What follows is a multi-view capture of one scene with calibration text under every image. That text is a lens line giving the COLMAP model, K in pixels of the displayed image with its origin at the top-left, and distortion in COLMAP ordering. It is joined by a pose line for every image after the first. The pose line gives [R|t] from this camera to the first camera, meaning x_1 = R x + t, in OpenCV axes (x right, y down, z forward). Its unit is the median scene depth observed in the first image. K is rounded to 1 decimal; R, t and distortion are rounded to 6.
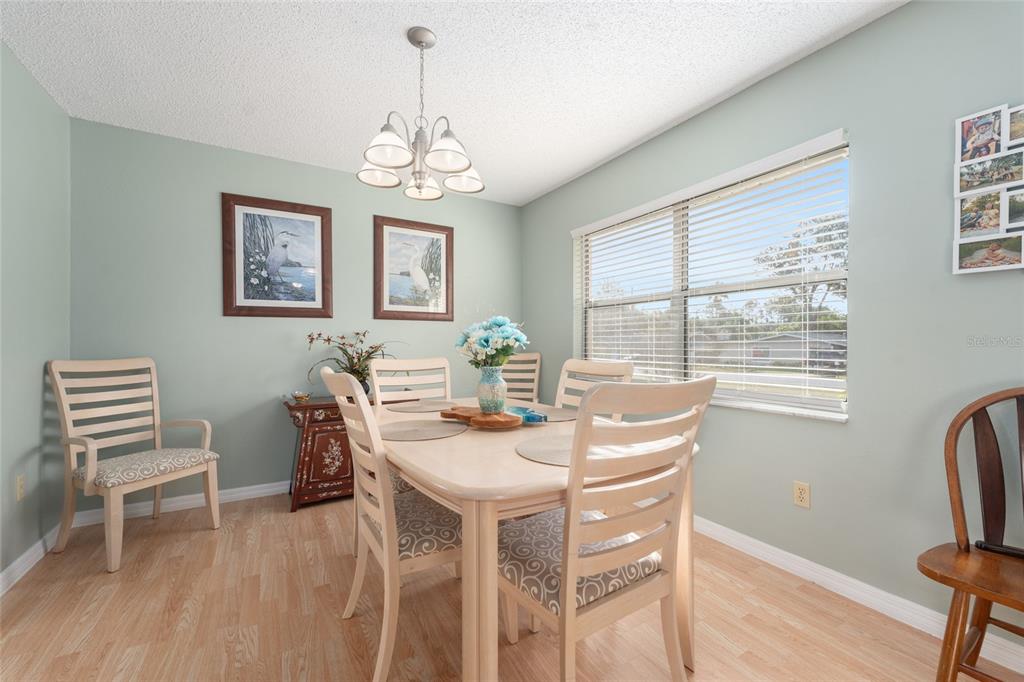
lens RADIAL K [[410.0, 0, 510.5], [0, 410.0, 342.6], [0, 0, 1]] dist [-0.002797, -0.000415]
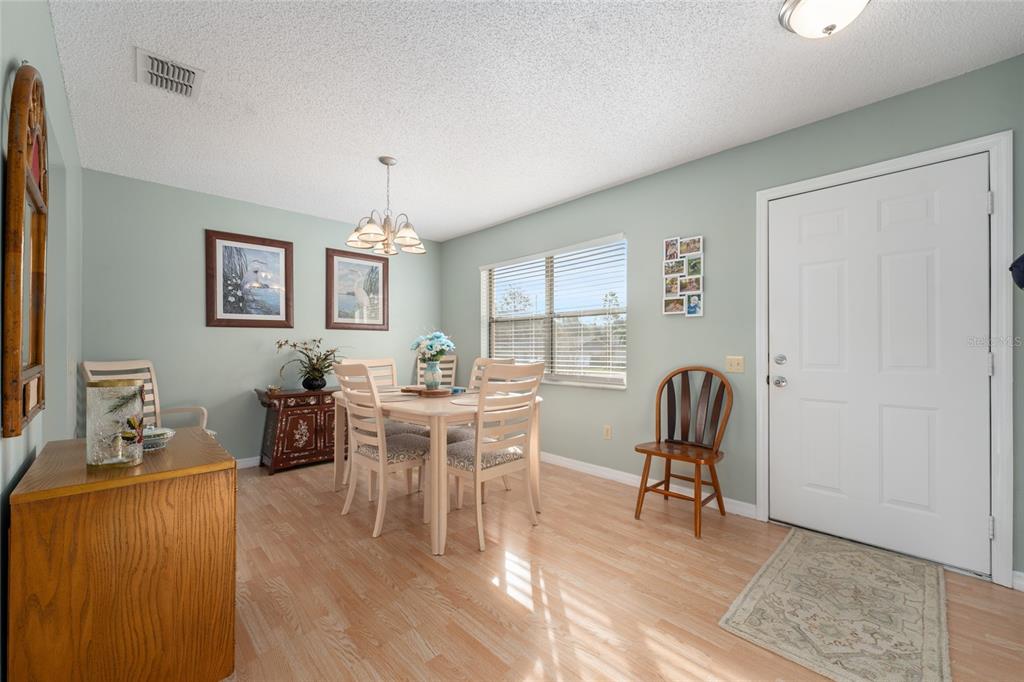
lens RADIAL K [[410.0, 0, 512.7], [0, 410.0, 344.8], [0, 0, 1]] dist [-0.002797, -0.000415]
pose [[0.974367, 0.000109, 0.224963, -0.062008], [0.000992, 0.999988, -0.004780, -0.001966], [-0.224961, 0.004881, 0.974356, -0.431883]]
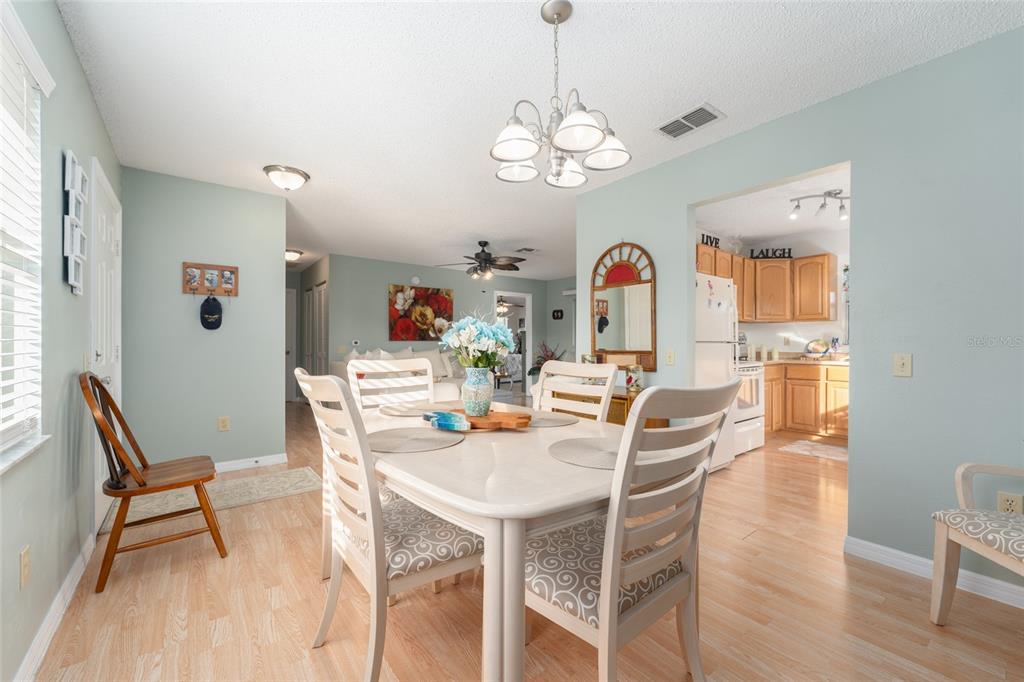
lens RADIAL K [[410.0, 0, 513.4], [0, 410.0, 342.7], [0, 0, 1]] dist [-0.002797, -0.000415]
pose [[-0.991968, -0.002749, -0.126457, -0.004348], [-0.002507, 0.999995, -0.002072, 0.000931], [0.126462, -0.001738, -0.991970, 1.179659]]
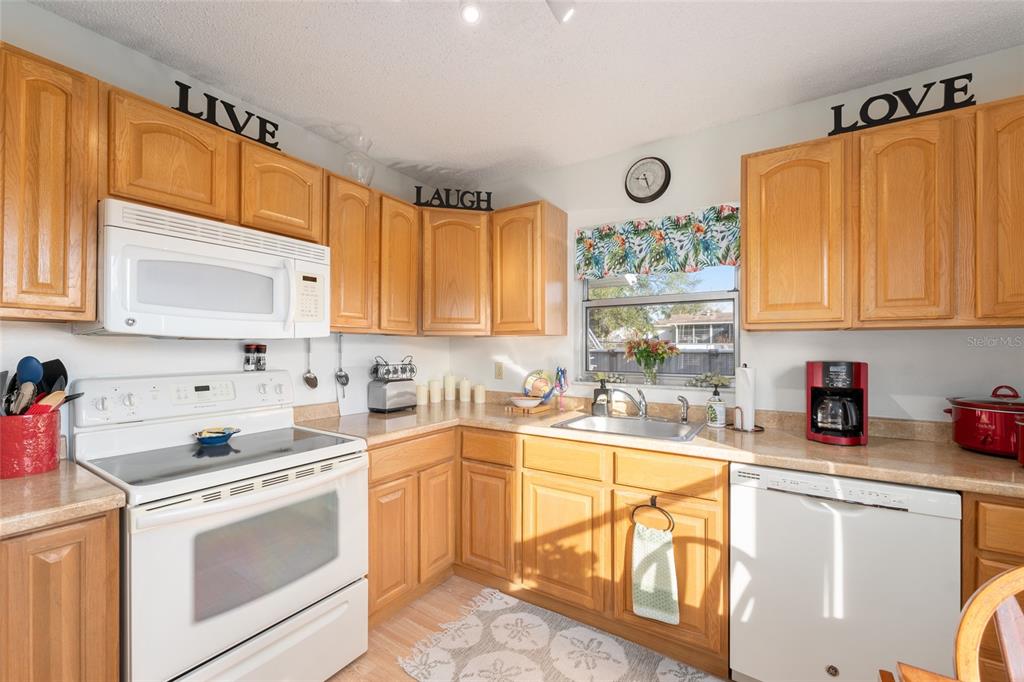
lens RADIAL K [[410.0, 0, 511.7], [0, 410.0, 348.1], [0, 0, 1]] dist [-0.002797, -0.000415]
pose [[-0.896633, -0.004242, -0.442754, -1.037941], [-0.003464, 0.999991, -0.002565, -0.066068], [0.442761, -0.000766, -0.896640, 0.424587]]
